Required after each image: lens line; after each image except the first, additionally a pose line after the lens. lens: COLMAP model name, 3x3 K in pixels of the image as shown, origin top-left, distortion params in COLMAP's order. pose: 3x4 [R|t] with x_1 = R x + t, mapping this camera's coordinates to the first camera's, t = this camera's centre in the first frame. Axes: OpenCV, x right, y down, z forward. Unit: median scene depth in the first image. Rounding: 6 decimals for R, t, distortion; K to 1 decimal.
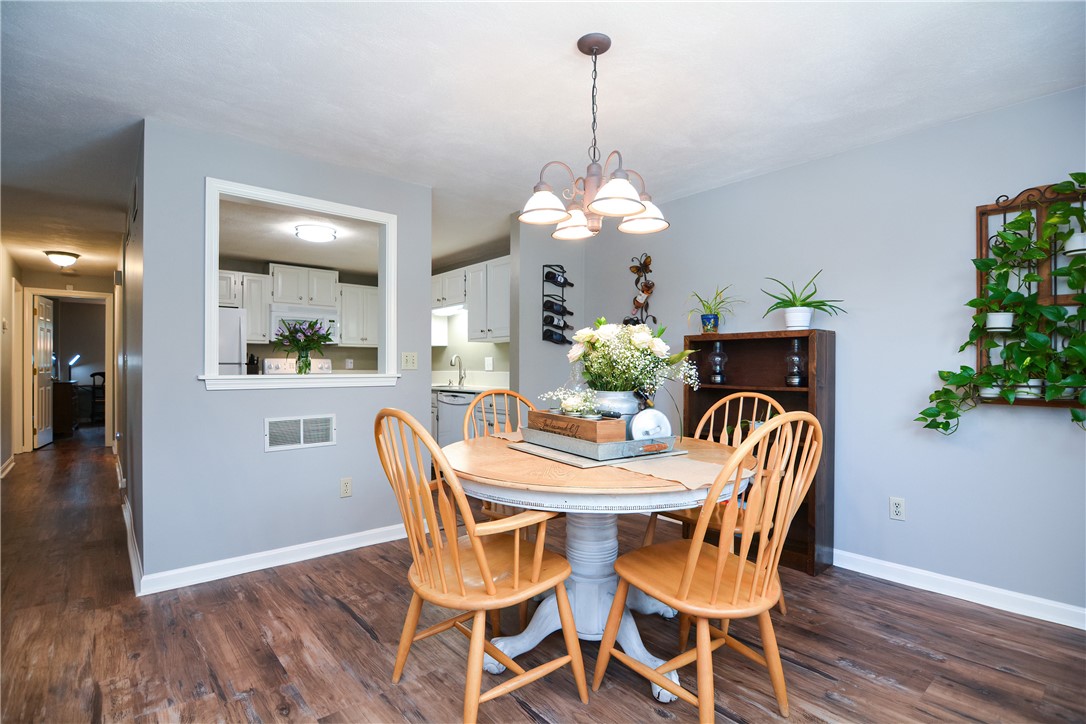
lens RADIAL K [[532.2, 0, 533.4], [0, 532.2, 368.8], [0, 0, 1]] dist [-0.001132, -0.001565]
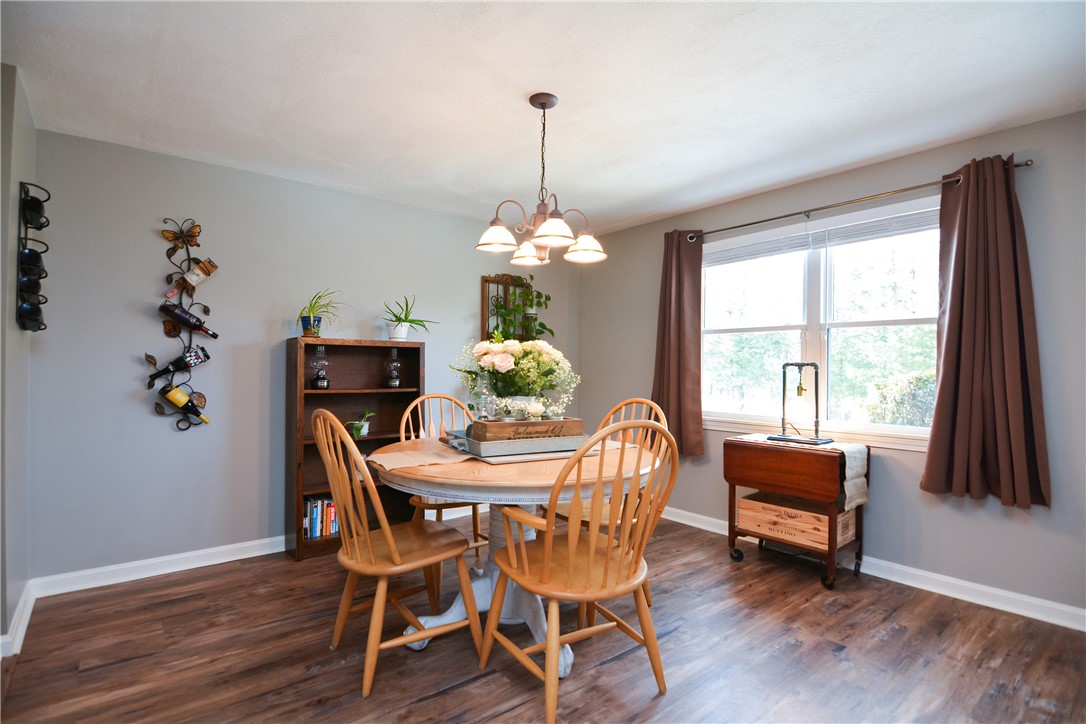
lens RADIAL K [[532.2, 0, 535.3], [0, 532.2, 353.3], [0, 0, 1]] dist [-0.001132, -0.001565]
pose [[0.003596, 0.024618, 0.999690, -0.701894], [-0.001810, 0.999695, -0.024612, -0.015145], [-0.999992, -0.001721, 0.003640, 0.681904]]
